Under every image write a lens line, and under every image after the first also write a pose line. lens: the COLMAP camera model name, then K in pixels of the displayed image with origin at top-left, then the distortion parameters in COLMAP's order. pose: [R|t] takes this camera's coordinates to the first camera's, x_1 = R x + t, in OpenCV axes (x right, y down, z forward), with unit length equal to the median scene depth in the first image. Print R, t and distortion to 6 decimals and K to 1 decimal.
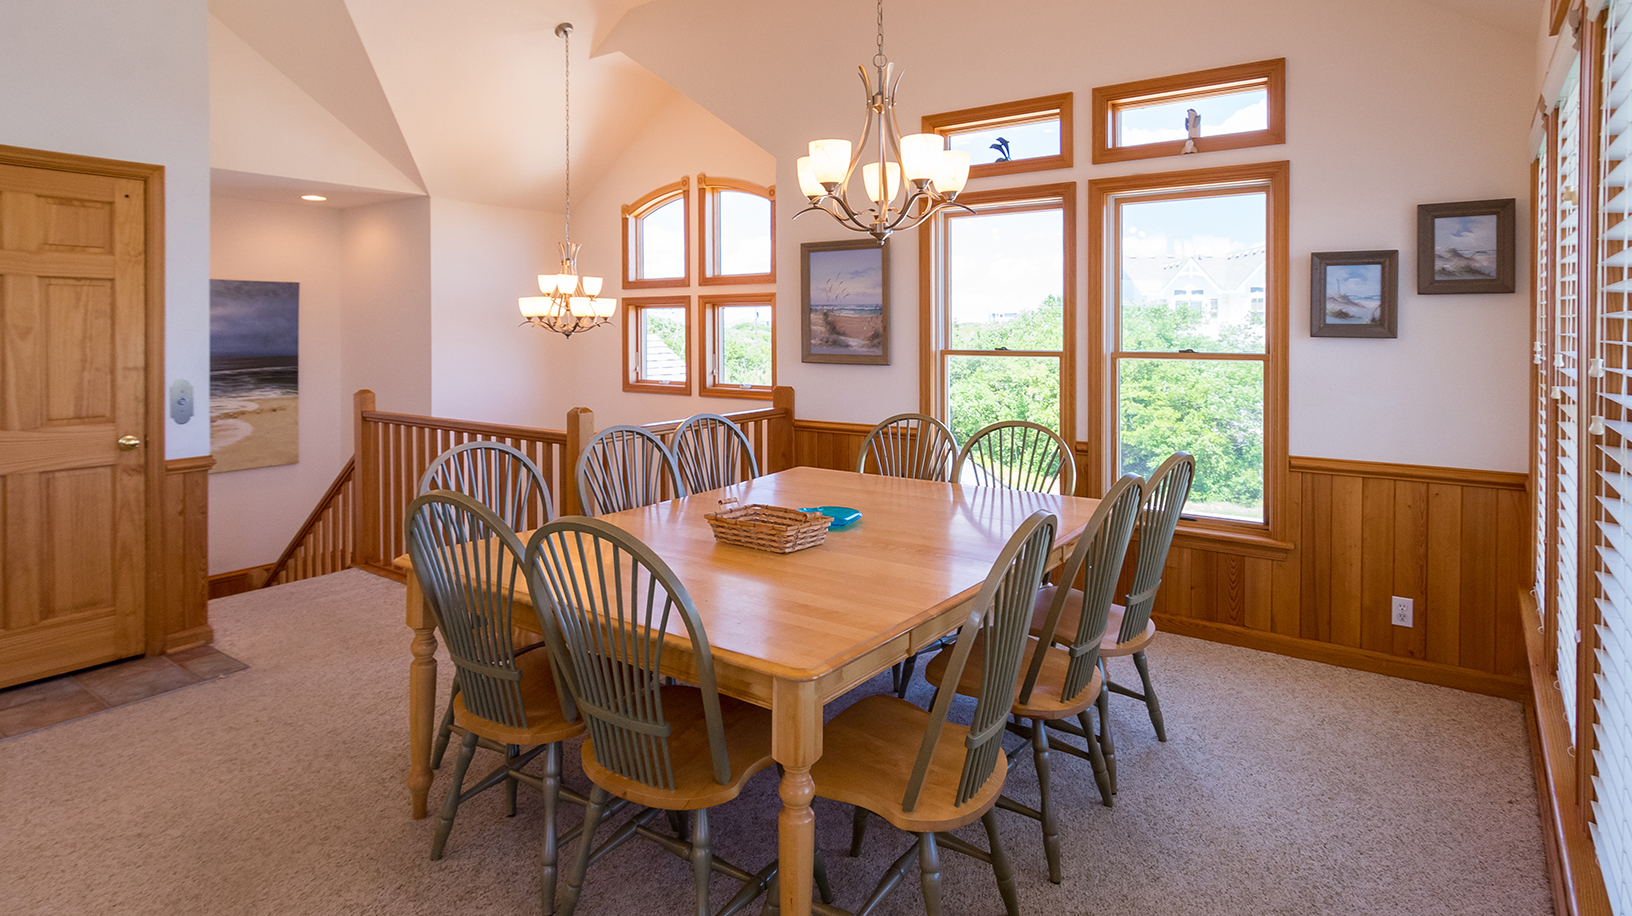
lens RADIAL K [[887.5, 0, 801.3], [0, 887.5, 458.2], [0, 0, 1]] dist [-0.002244, -0.000029]
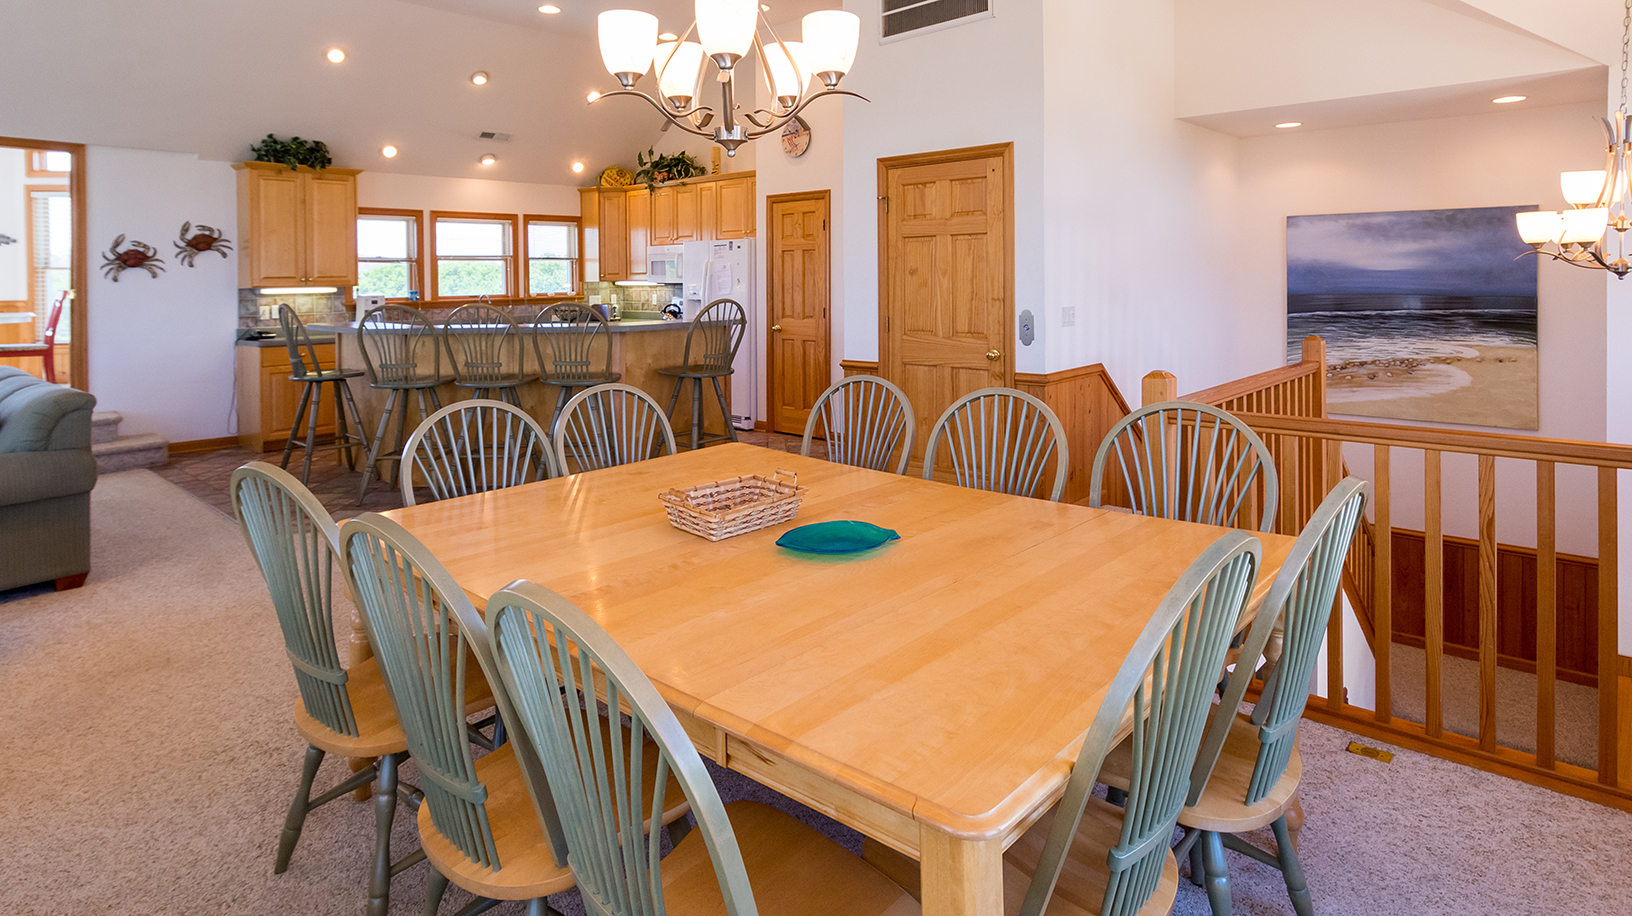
lens RADIAL K [[887.5, 0, 801.3], [0, 887.5, 458.2], [0, 0, 1]] dist [-0.002244, -0.000029]
pose [[-0.100058, 0.205395, -0.973551, 0.928278], [-0.130339, 0.967324, 0.217477, -0.180198], [0.986408, 0.148652, -0.070017, 1.228913]]
